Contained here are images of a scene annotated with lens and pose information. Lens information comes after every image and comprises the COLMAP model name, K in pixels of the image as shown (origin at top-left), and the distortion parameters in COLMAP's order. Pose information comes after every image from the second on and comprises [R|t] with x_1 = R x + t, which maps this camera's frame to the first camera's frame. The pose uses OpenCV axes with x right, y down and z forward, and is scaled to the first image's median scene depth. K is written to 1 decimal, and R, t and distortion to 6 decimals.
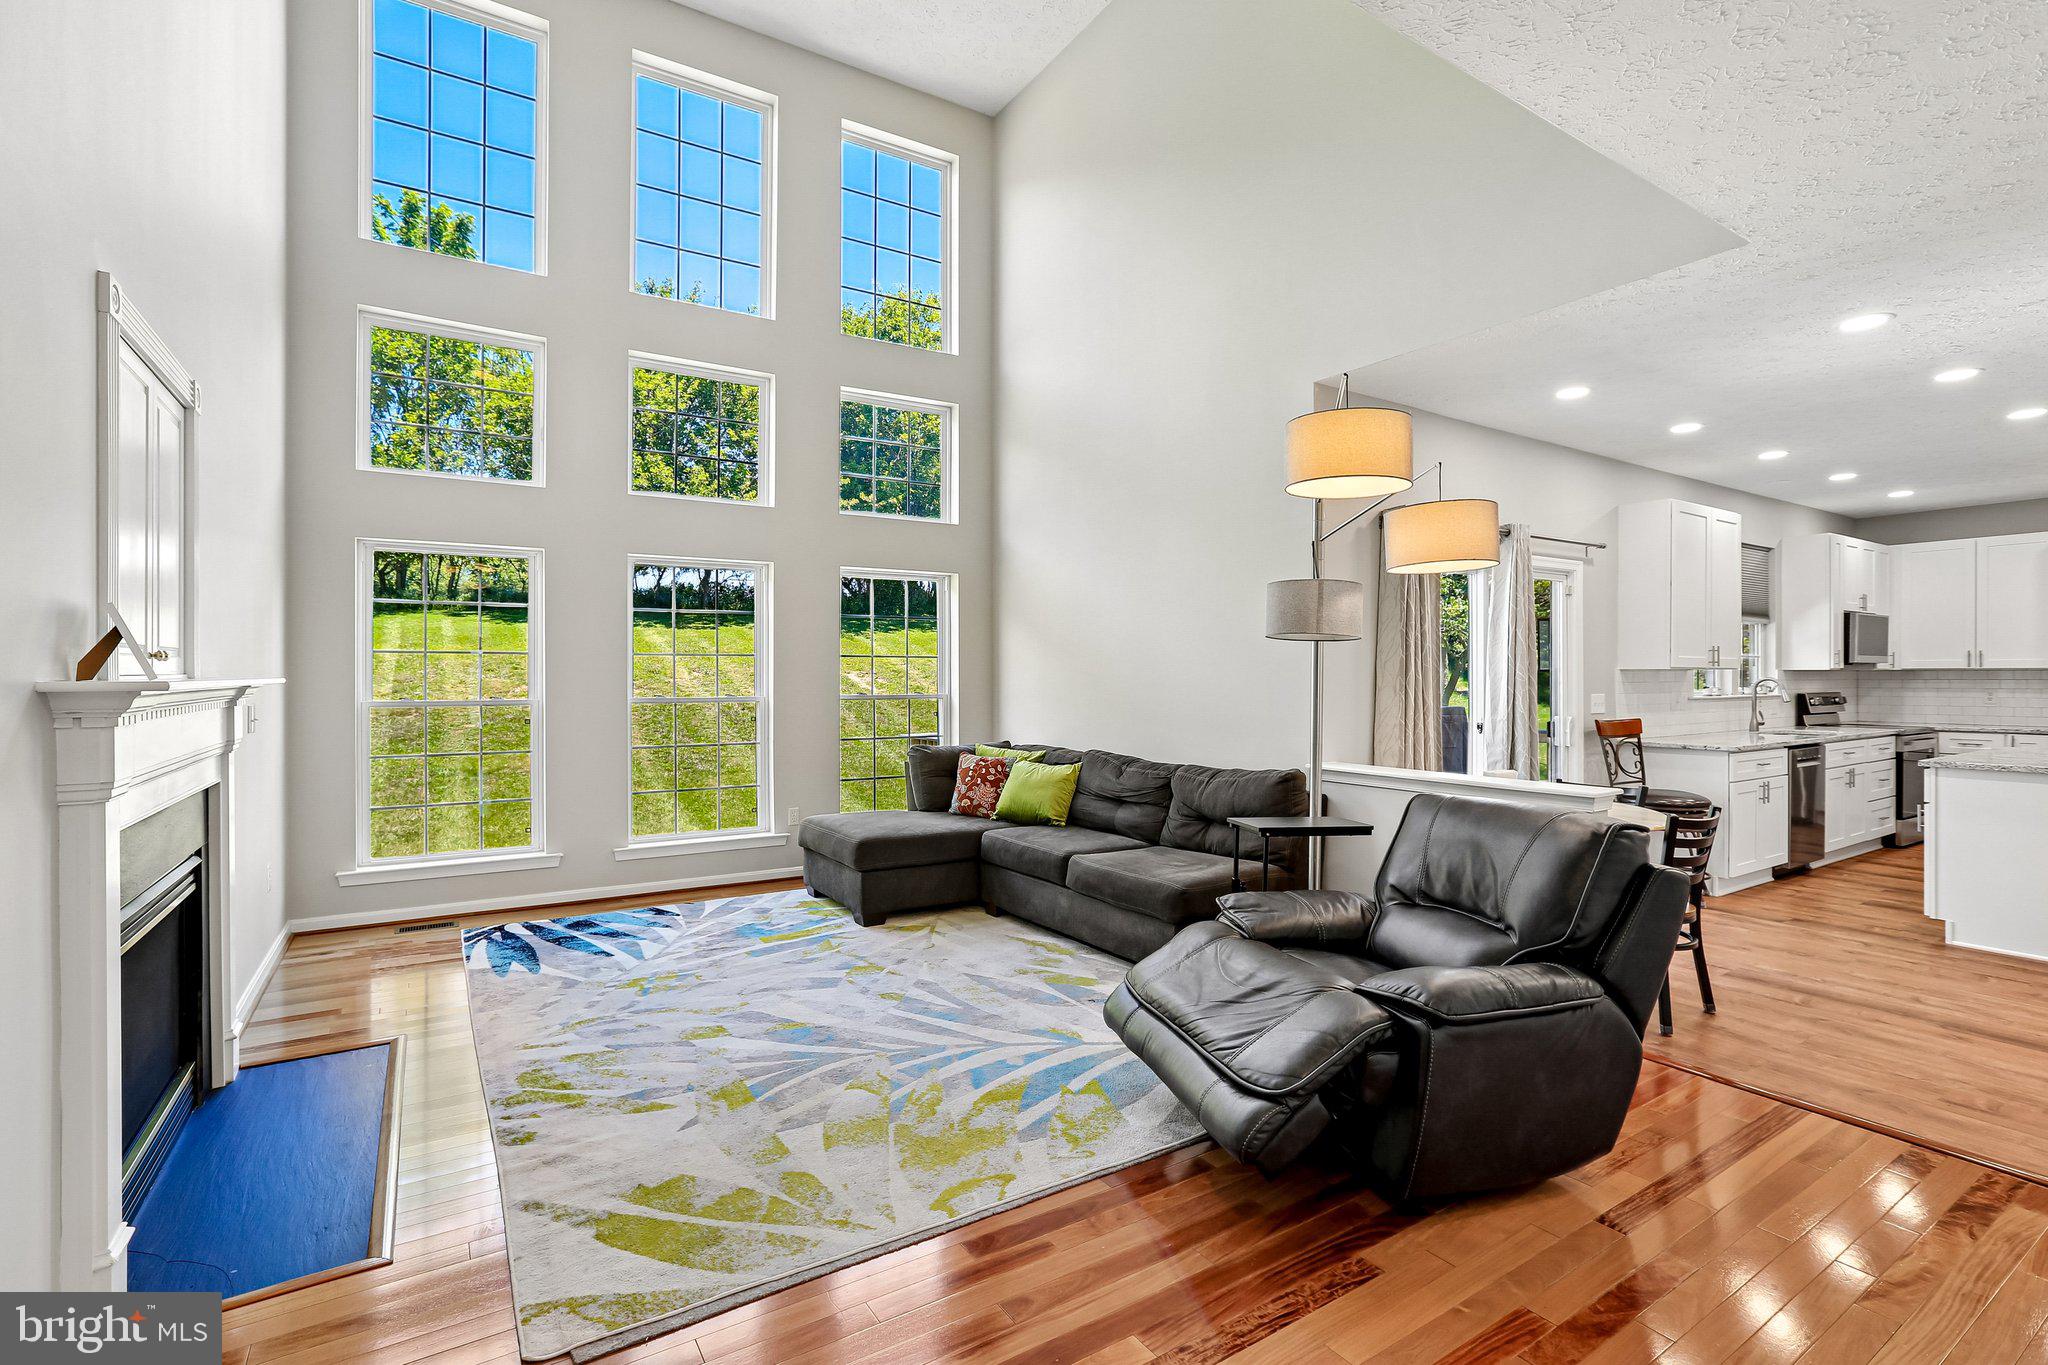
lens RADIAL K [[944.0, 0, 1016.7], [0, 944.0, 673.8], [0, 0, 1]] dist [-0.050522, 0.025815]
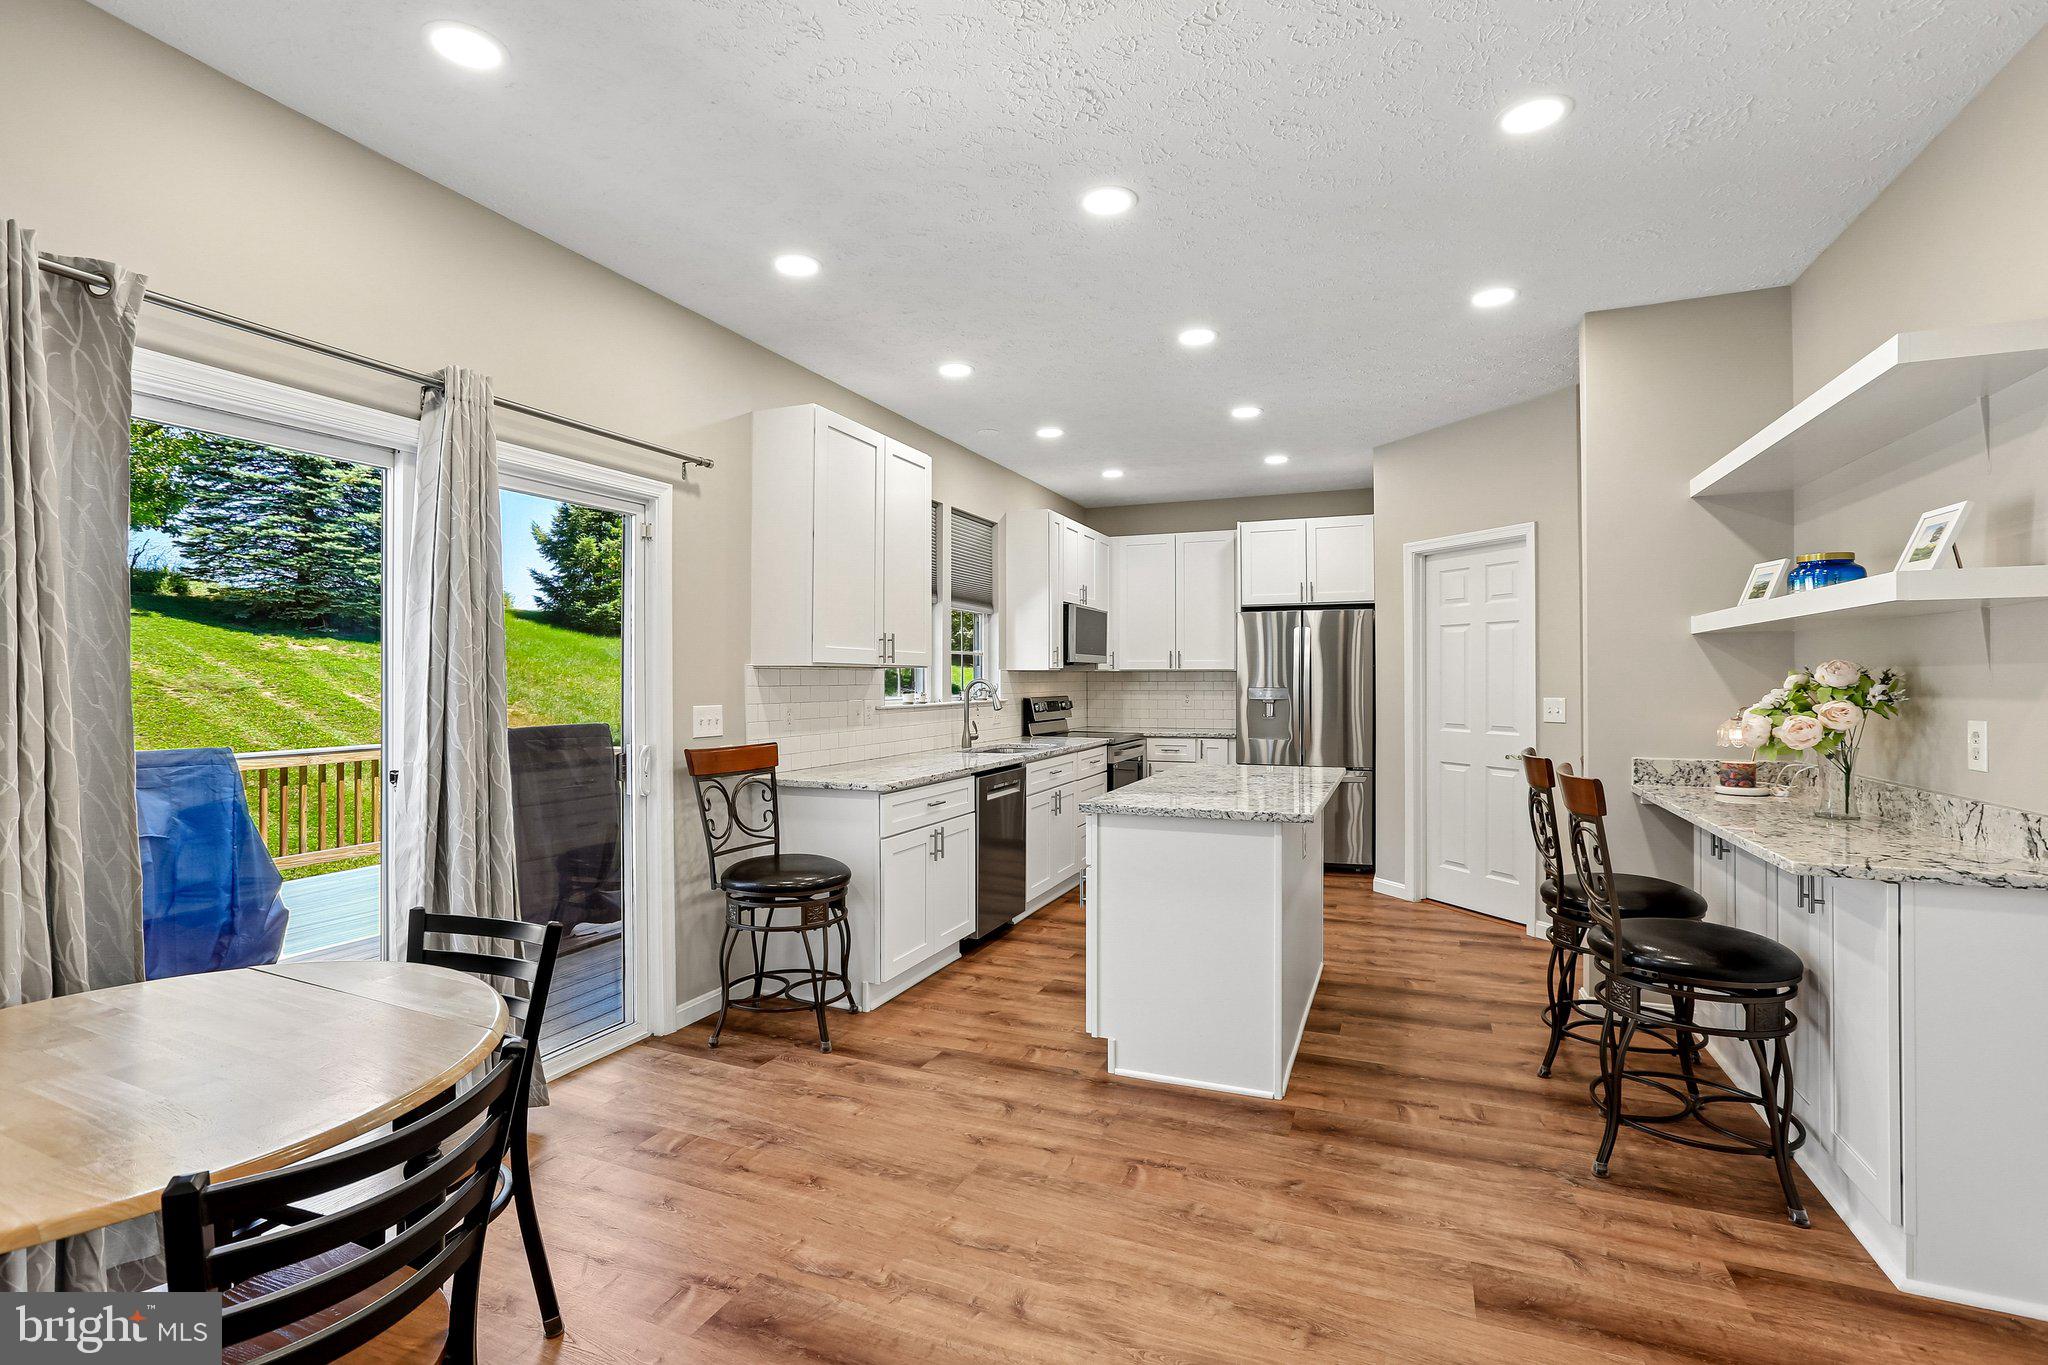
lens RADIAL K [[944.0, 0, 1016.7], [0, 944.0, 673.8], [0, 0, 1]] dist [-0.050522, 0.025815]
pose [[0.819023, 0.000412, 0.573761, 0.446467], [0.003794, 0.999974, -0.006133, 0.005231], [-0.573748, 0.007200, 0.819000, 0.379613]]
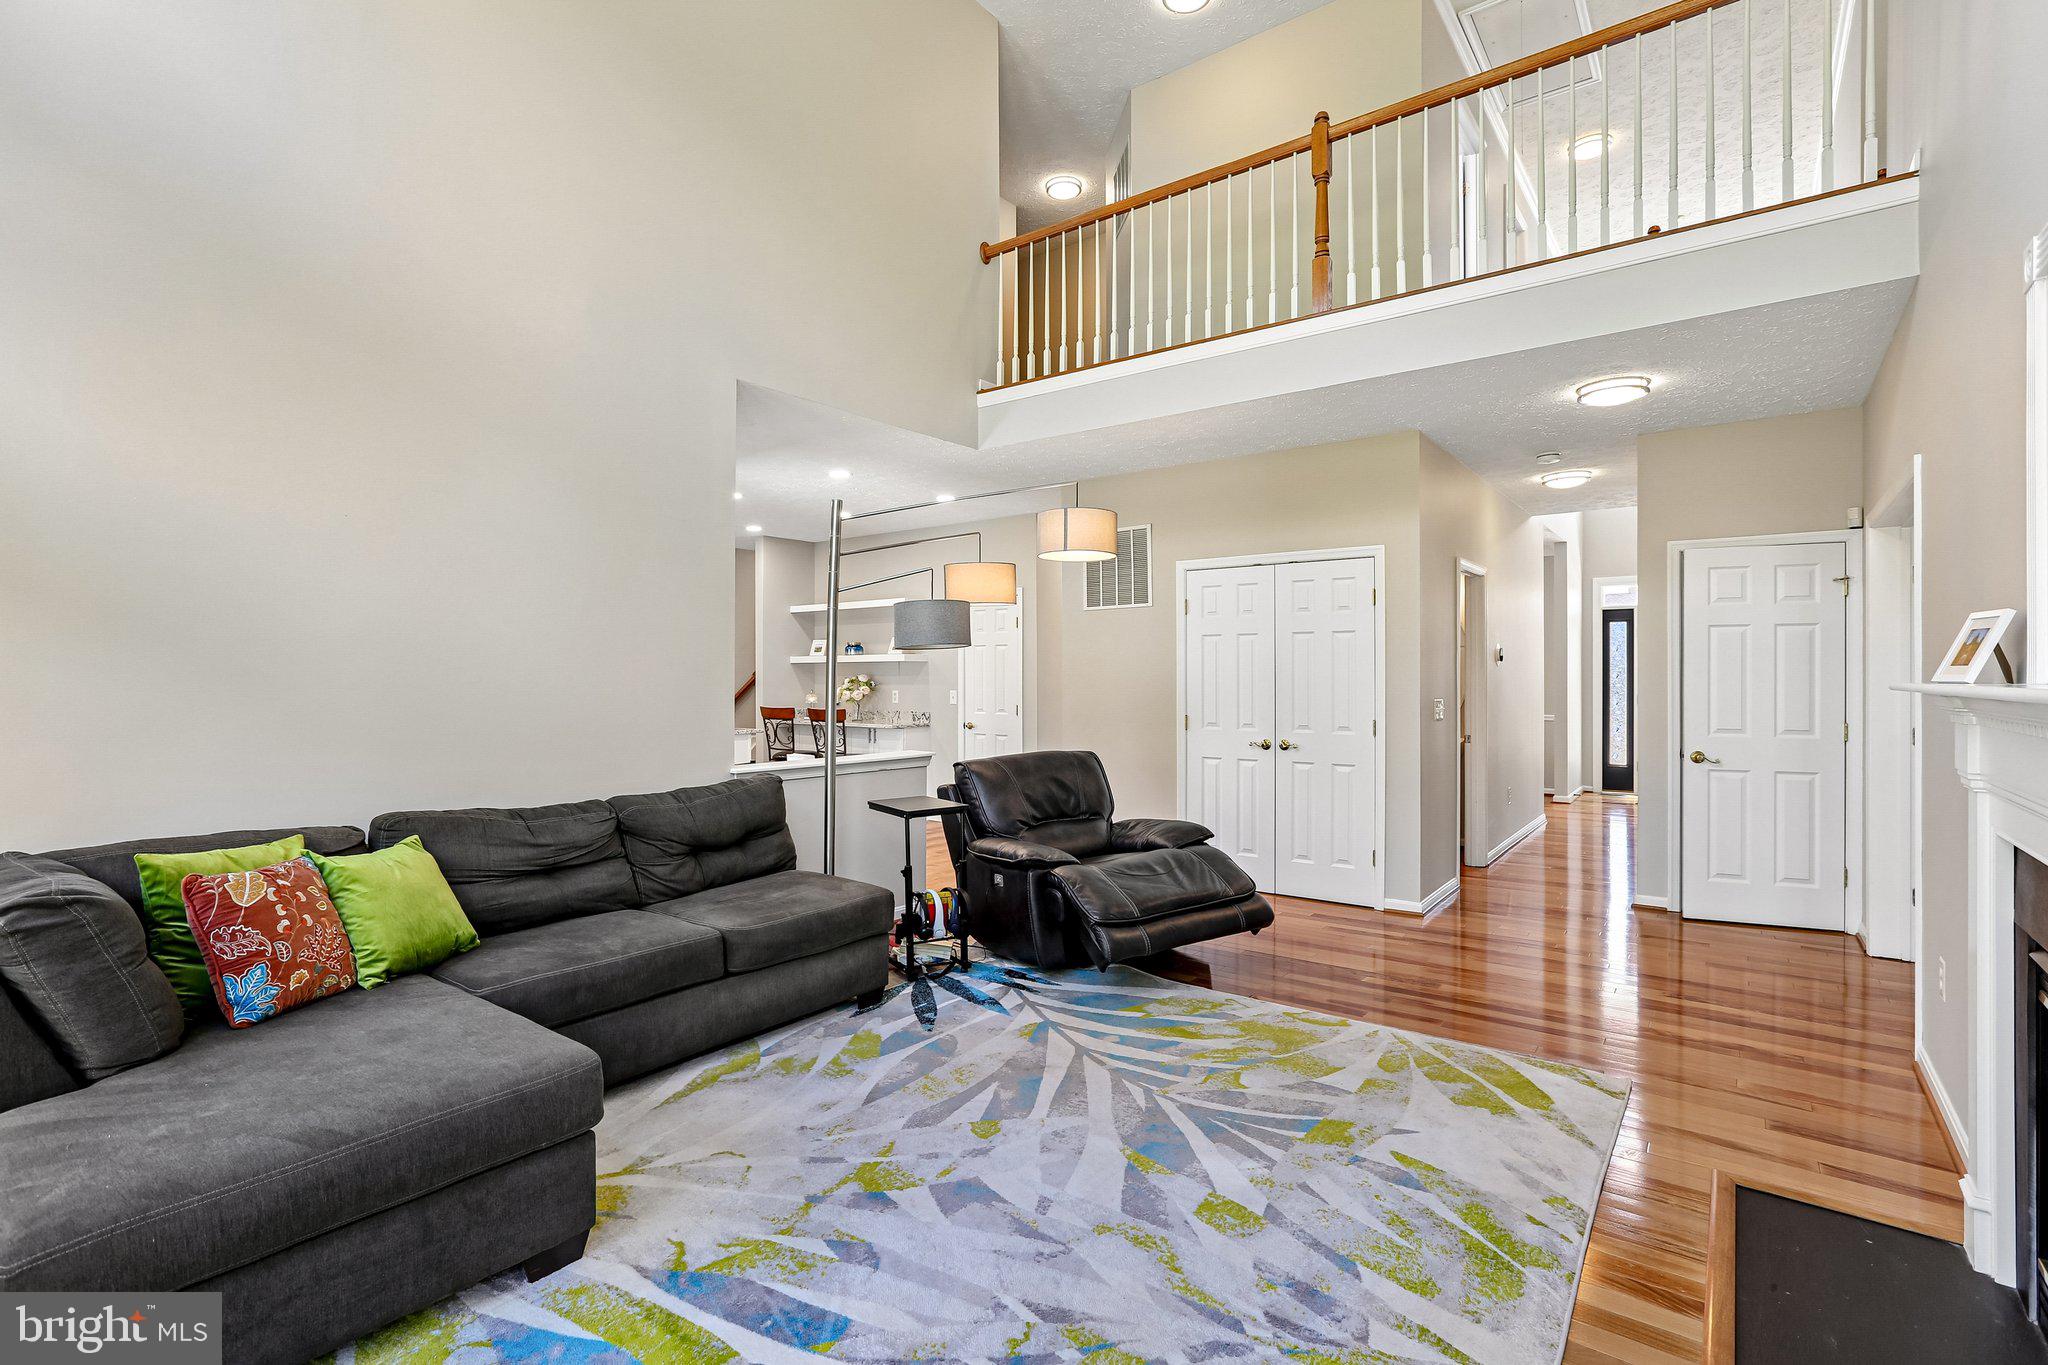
lens RADIAL K [[944.0, 0, 1016.7], [0, 944.0, 673.8], [0, 0, 1]] dist [-0.050522, 0.025815]
pose [[-0.337631, 0.002238, 0.941276, -0.530904], [0.000889, 0.999997, -0.002059, 0.000142], [-0.941278, 0.000141, -0.337632, 0.799188]]
